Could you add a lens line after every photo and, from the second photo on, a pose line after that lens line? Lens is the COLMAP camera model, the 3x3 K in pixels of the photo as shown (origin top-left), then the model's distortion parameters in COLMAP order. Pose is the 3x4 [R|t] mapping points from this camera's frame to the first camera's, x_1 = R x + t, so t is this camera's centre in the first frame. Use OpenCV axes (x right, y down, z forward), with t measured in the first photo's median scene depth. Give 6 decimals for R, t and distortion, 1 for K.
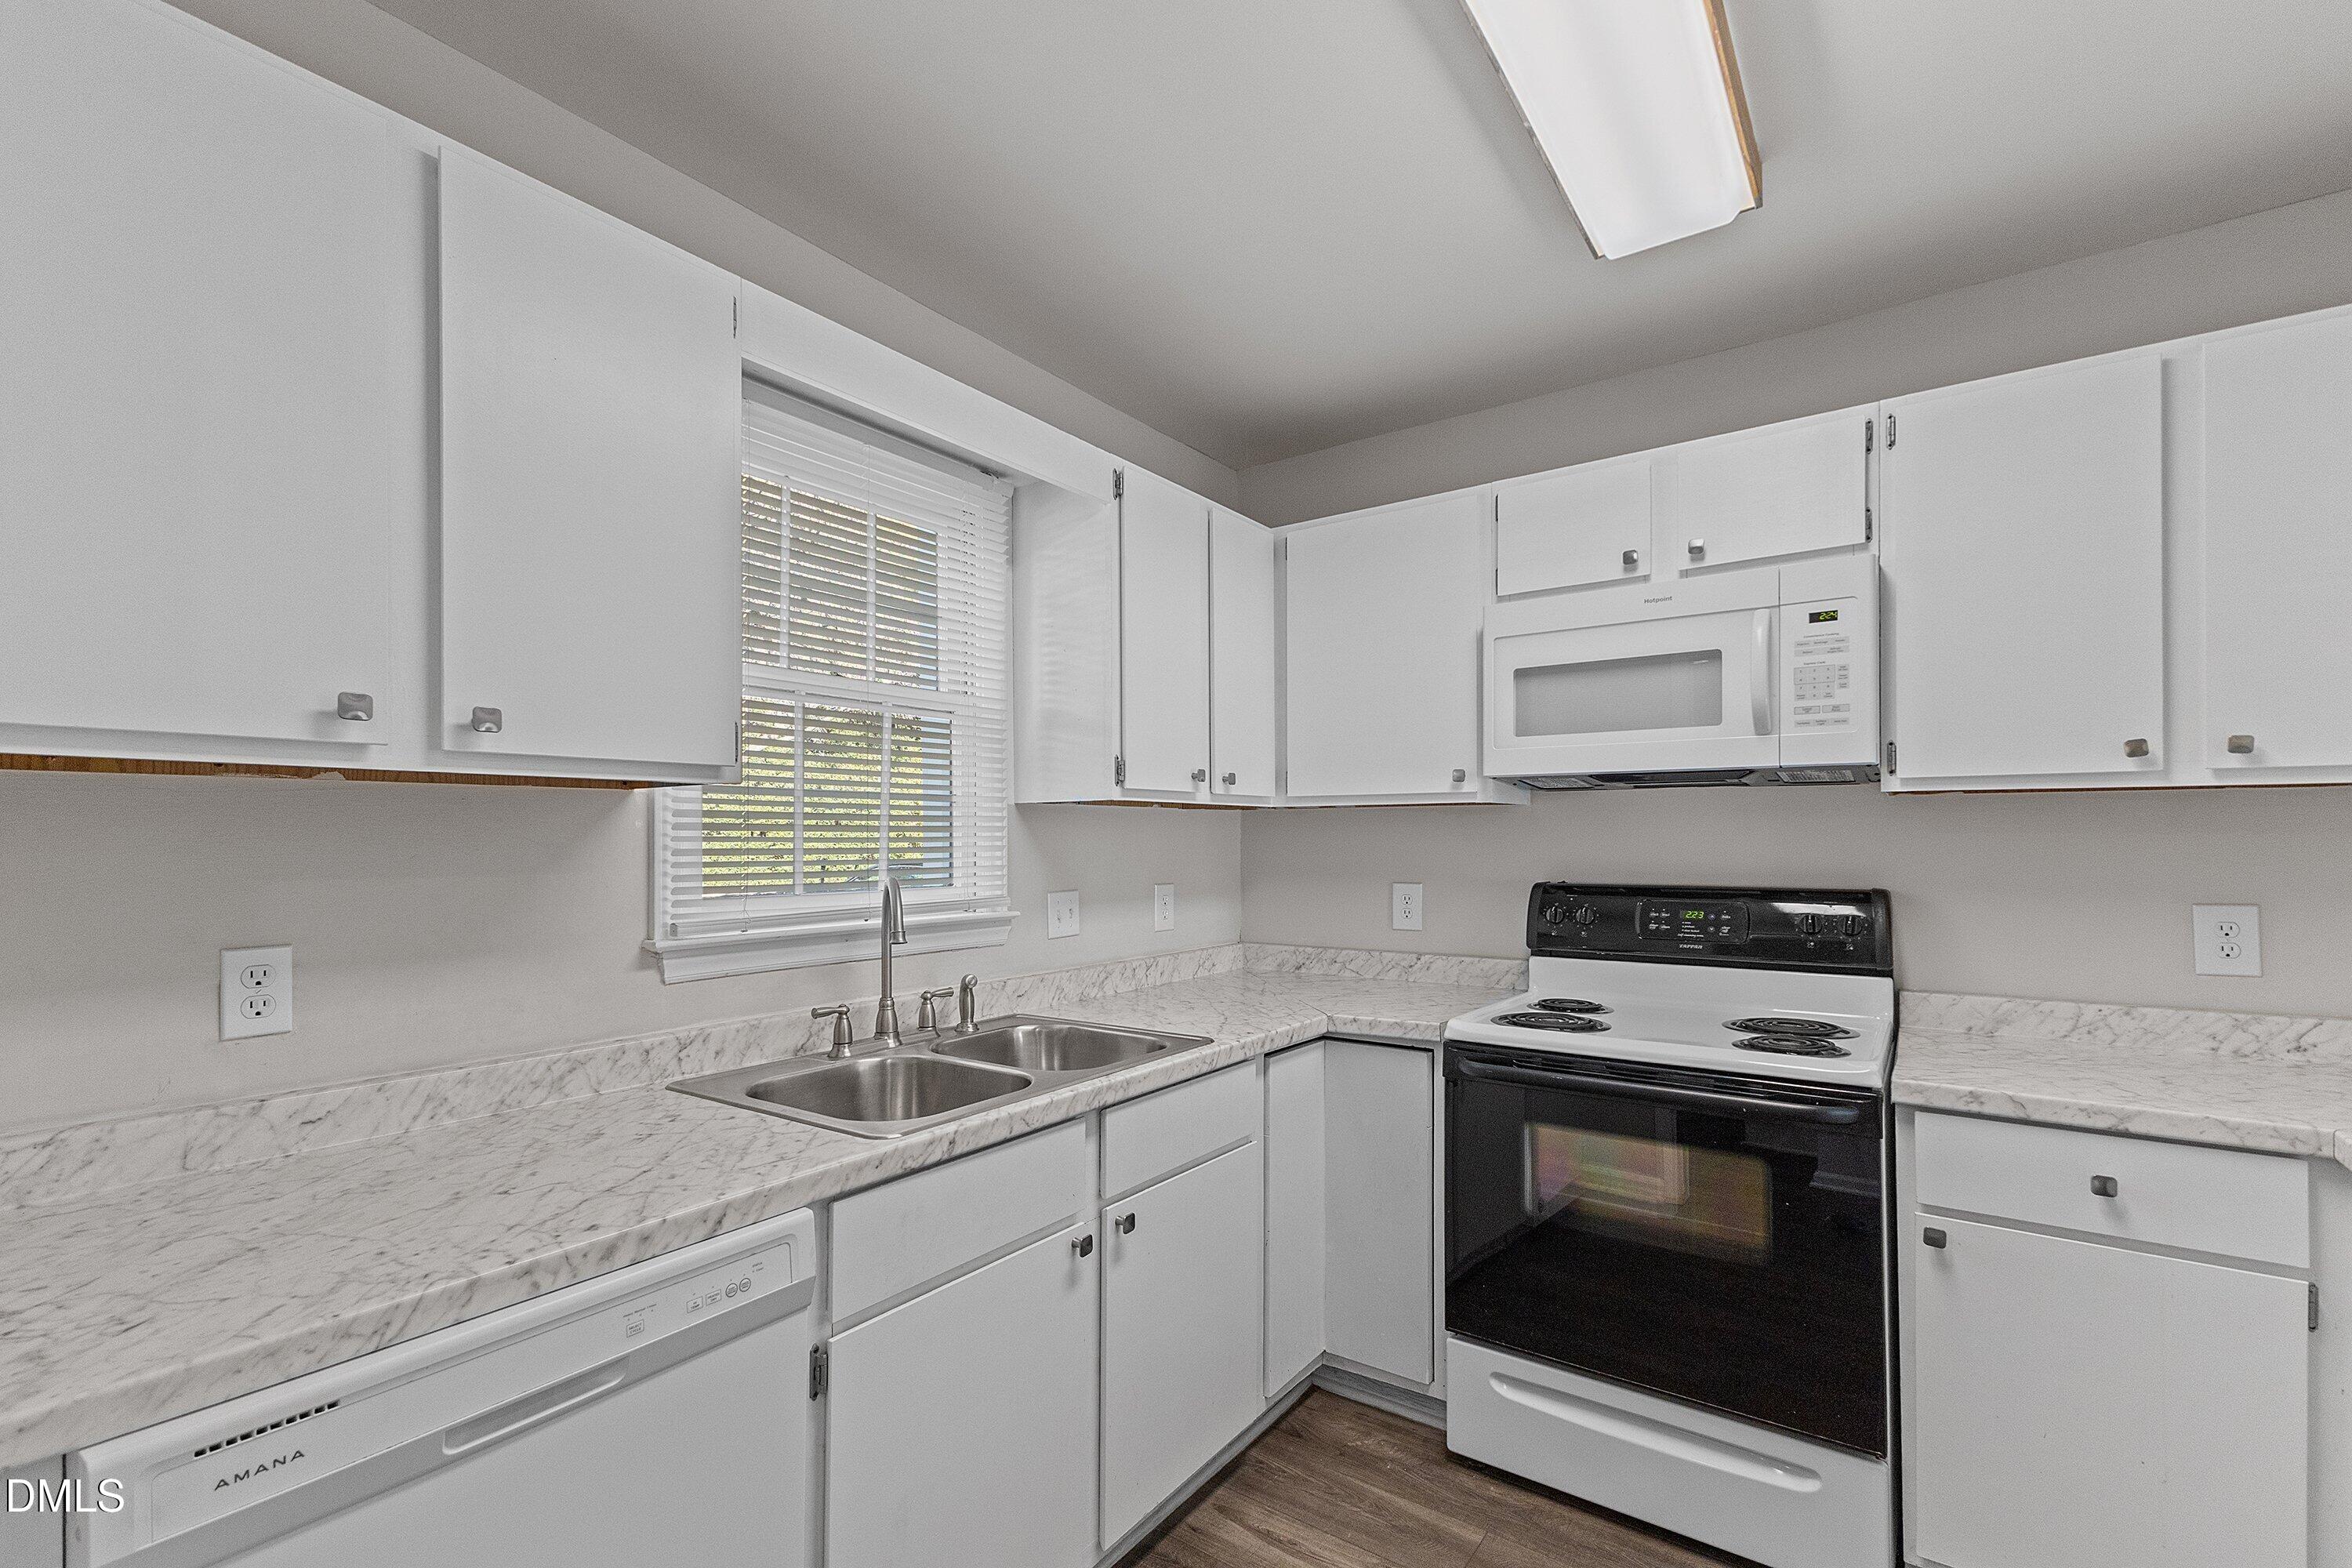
lens RADIAL K [[1009.1, 0, 1177.5], [0, 1009.1, 826.4], [0, 0, 1]] dist [0.013693, -0.003185]
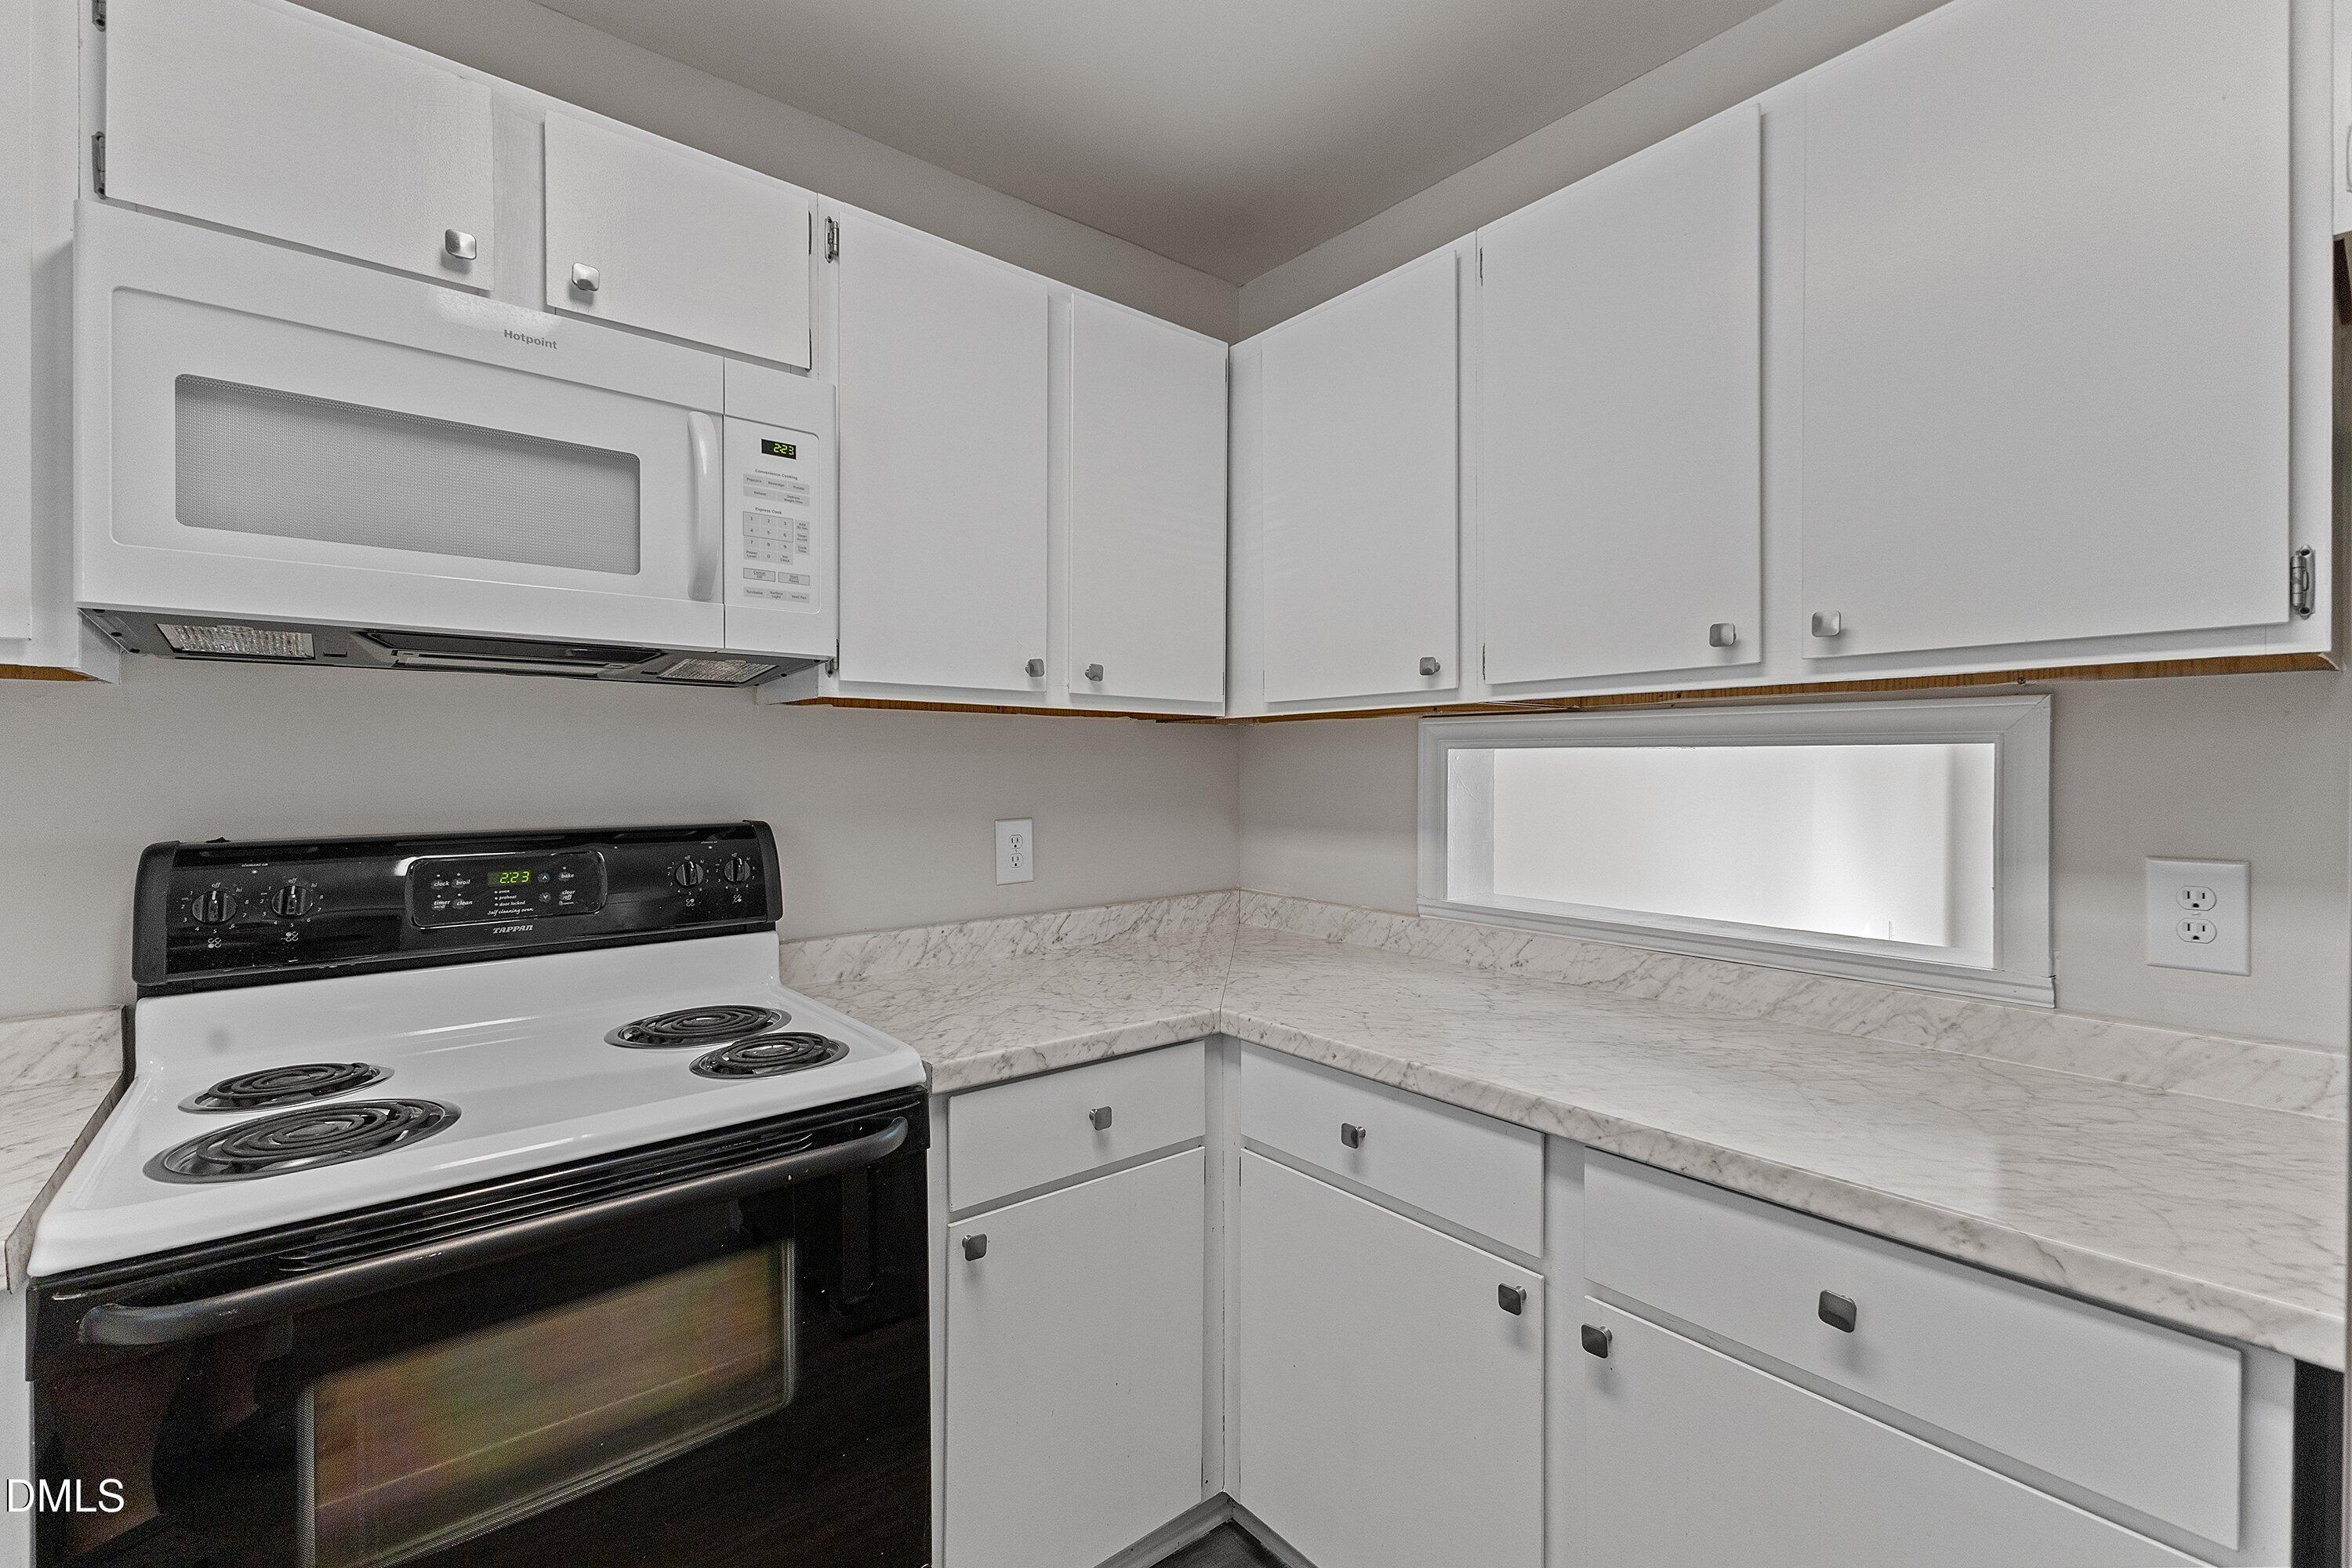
lens RADIAL K [[1009.1, 0, 1146.4], [0, 1009.1, 771.0], [0, 0, 1]] dist [0.013693, -0.003185]
pose [[0.245744, -0.000424, 0.969335, -0.000798], [-0.012111, 0.999921, 0.003508, 0.017138], [-0.969259, -0.012602, 0.245719, 0.547837]]
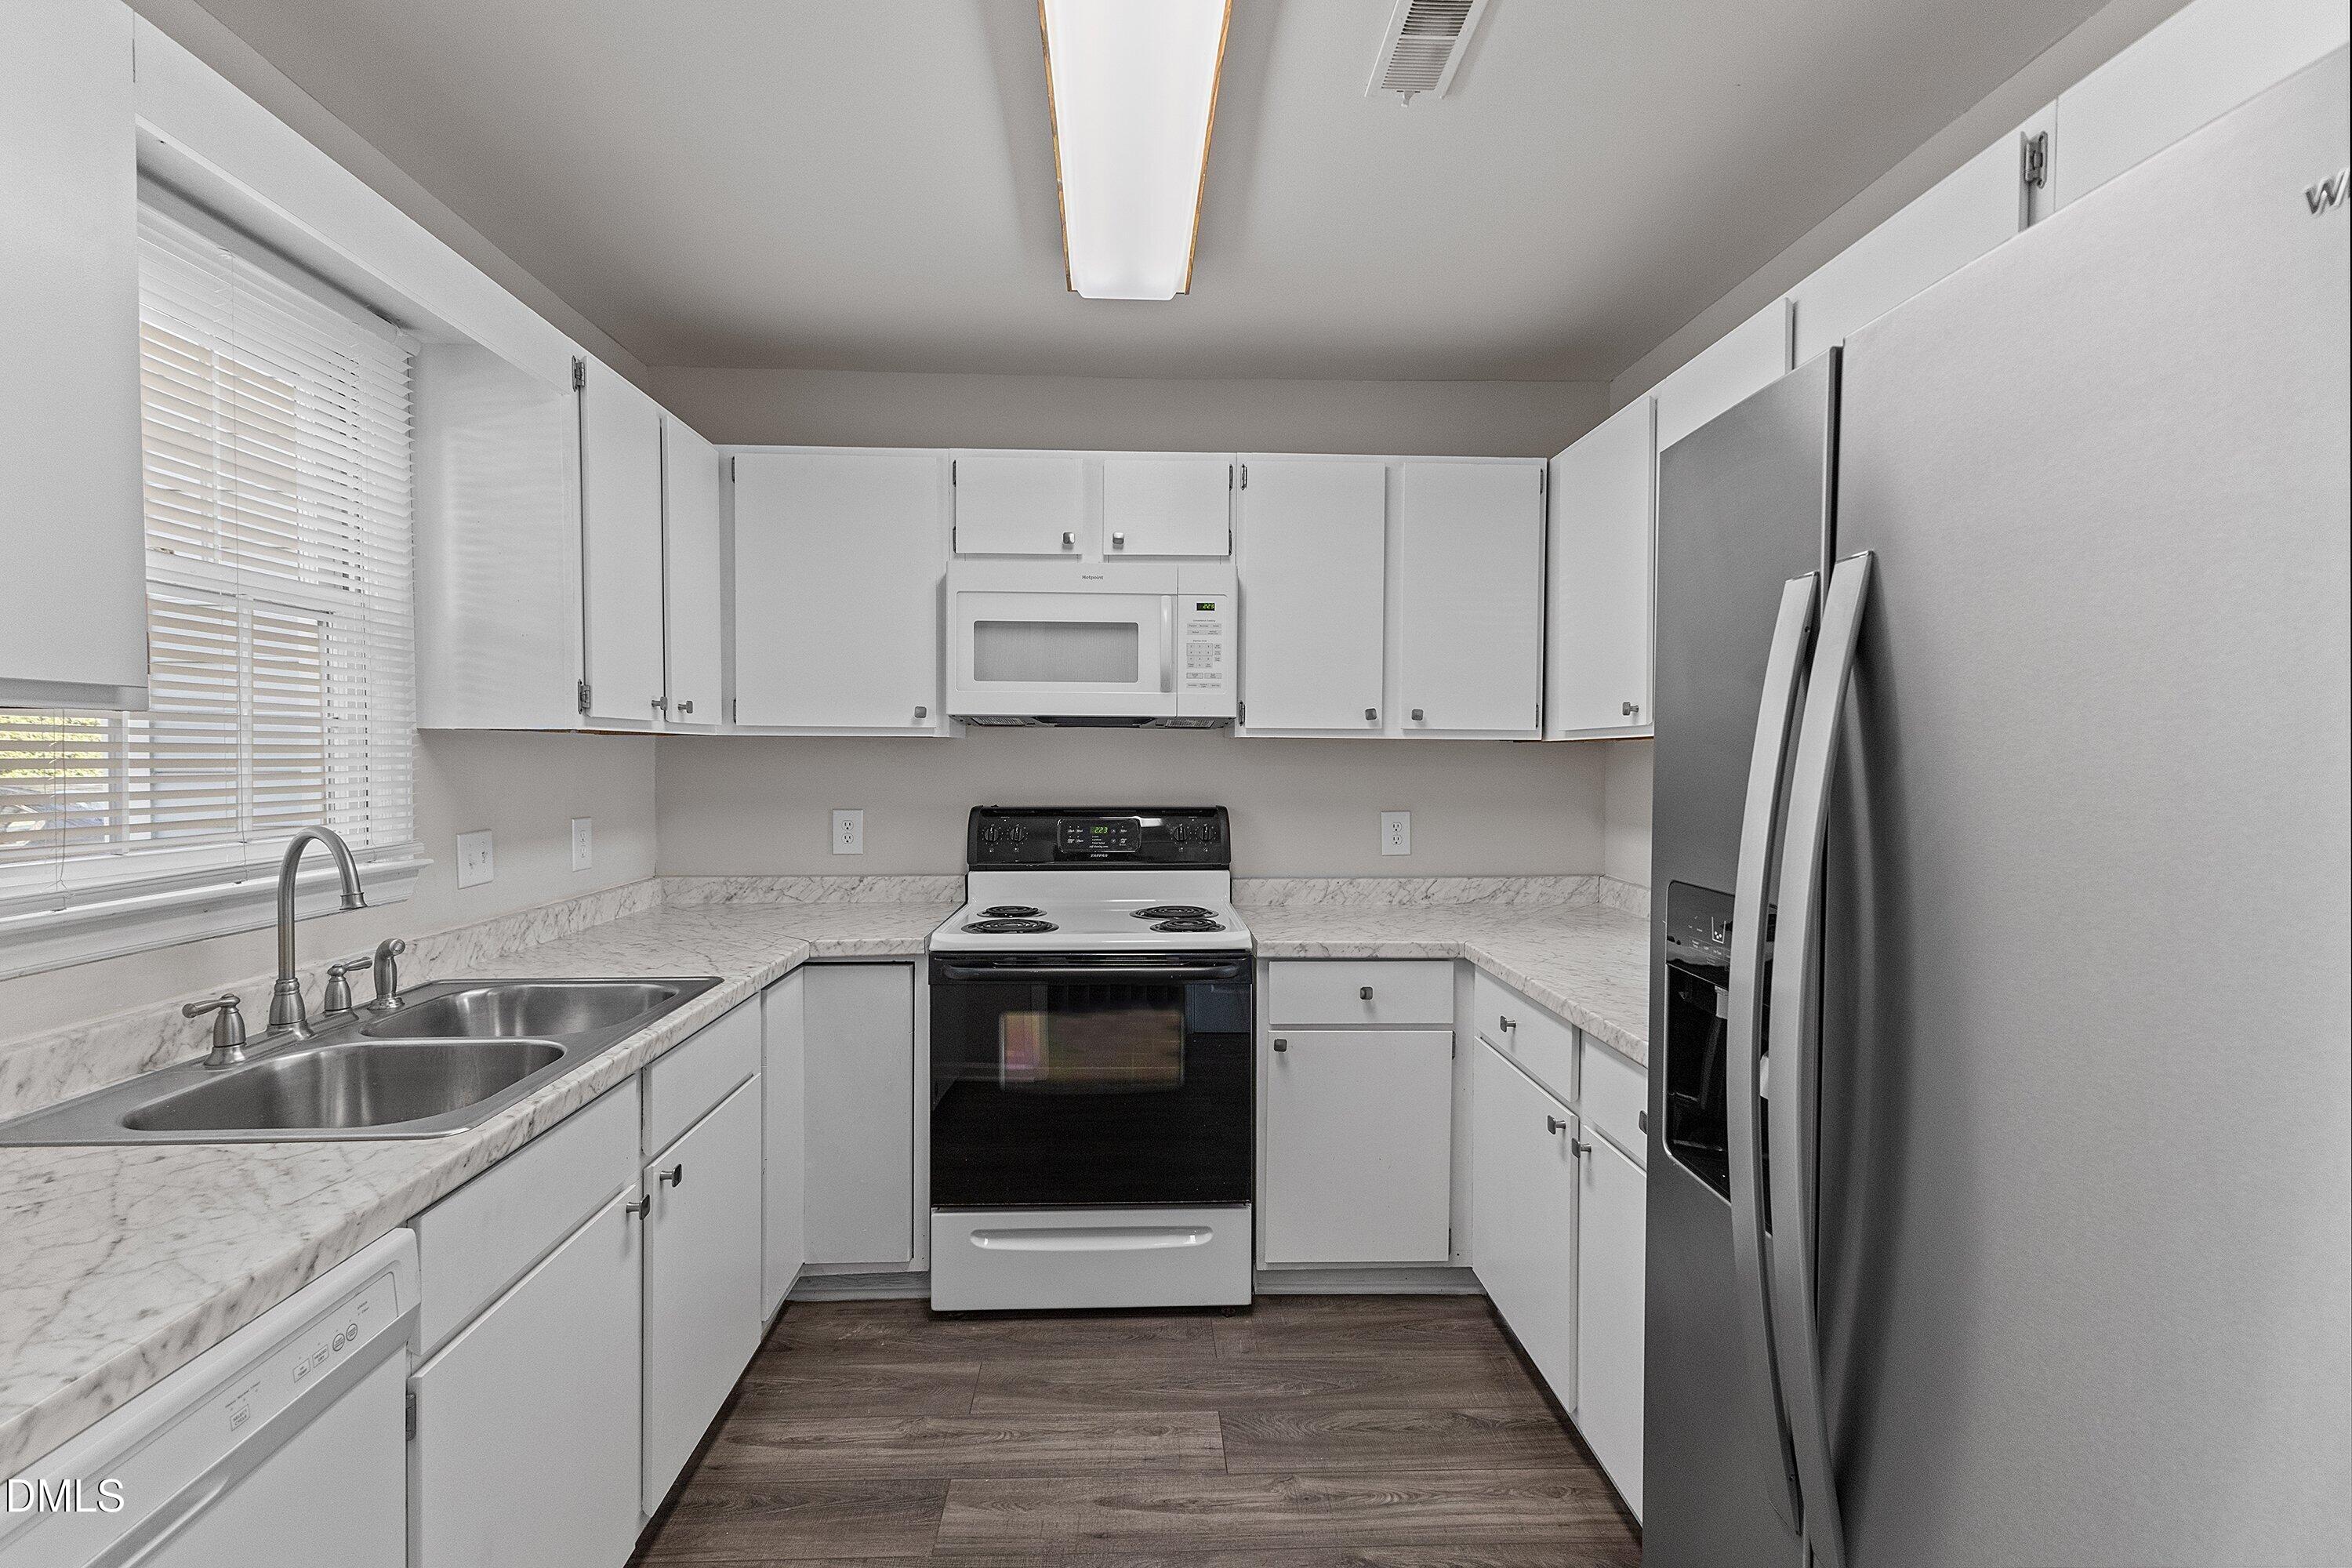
lens RADIAL K [[1009.1, 0, 1128.0], [0, 1009.1, 775.4], [0, 0, 1]] dist [0.013693, -0.003185]
pose [[0.801799, -0.008156, 0.597538, -0.242507], [-0.012062, 0.999482, 0.029827, -0.020852], [-0.597472, -0.031123, 0.801286, -0.020038]]
